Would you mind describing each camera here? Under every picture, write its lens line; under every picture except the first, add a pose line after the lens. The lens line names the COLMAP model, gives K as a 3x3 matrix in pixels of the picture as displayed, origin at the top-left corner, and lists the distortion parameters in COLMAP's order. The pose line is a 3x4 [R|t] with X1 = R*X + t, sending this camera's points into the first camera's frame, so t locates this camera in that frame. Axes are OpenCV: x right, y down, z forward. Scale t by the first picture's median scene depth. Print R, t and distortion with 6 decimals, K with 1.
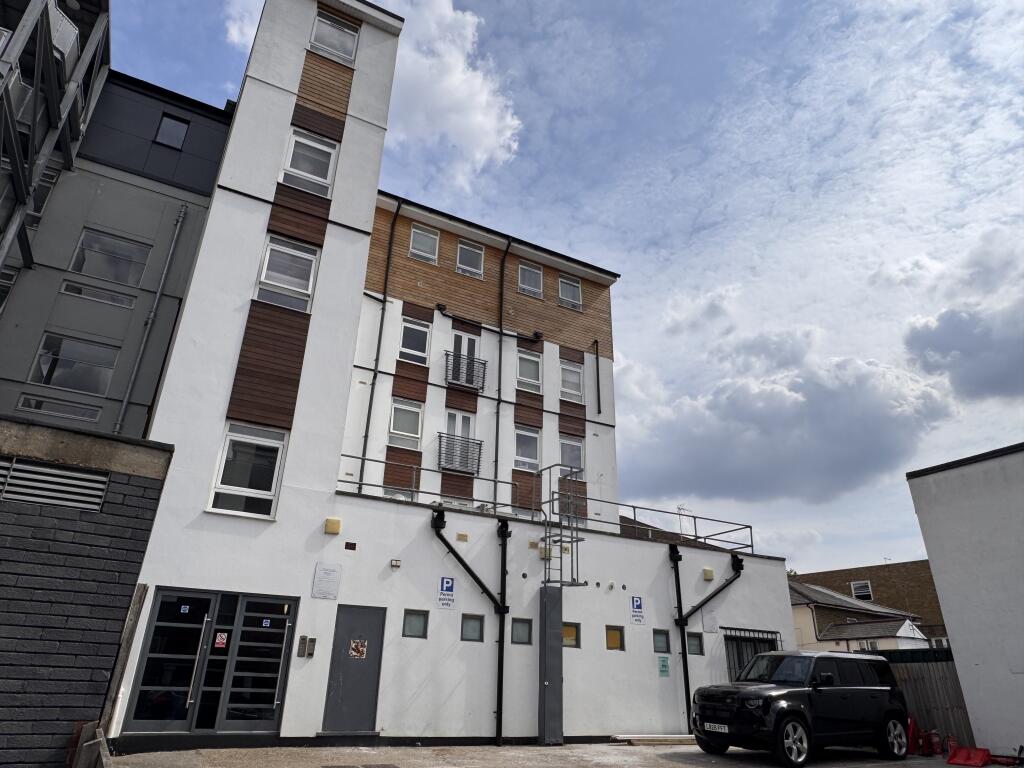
lens RADIAL K [[658.4, 0, 509.0], [0, 658.4, 386.8], [0, 0, 1]] dist [-0.000892, 0.001267]
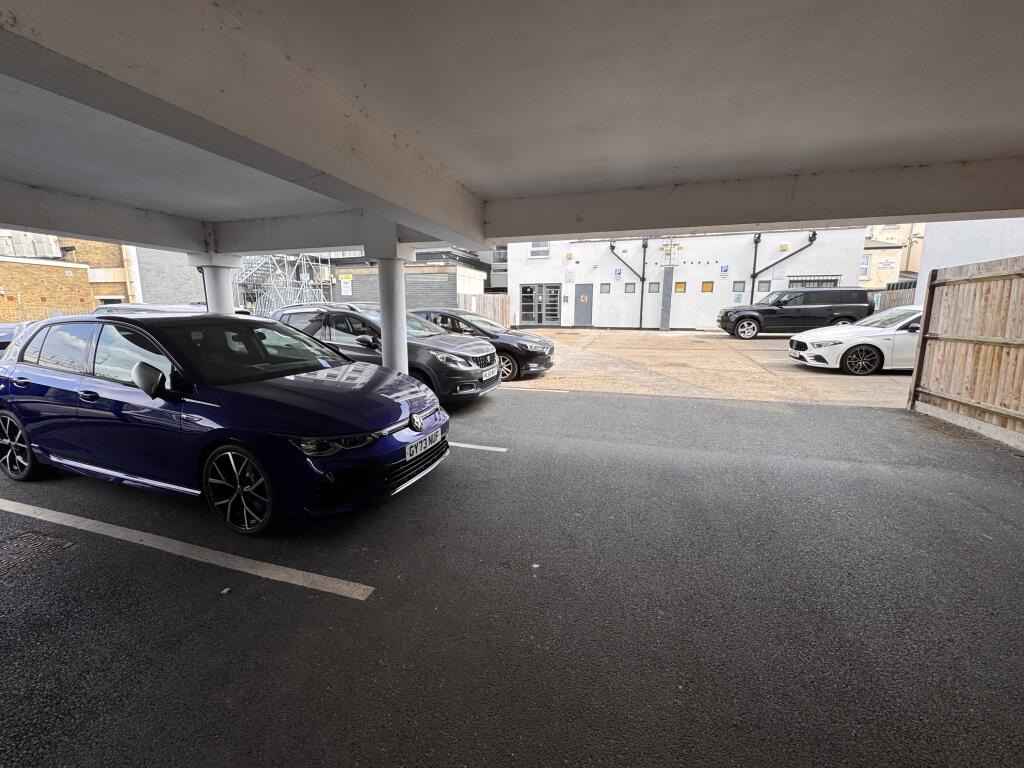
lens RADIAL K [[406.8, 0, 512.1], [0, 406.8, 381.2], [0, 0, 1]] dist [-0.004085, -0.000202]
pose [[0.678276, 0.102130, -0.727675, 0.728826], [0.320833, 0.849752, 0.418316, -0.108455], [0.661066, -0.517196, 0.543600, -0.281899]]
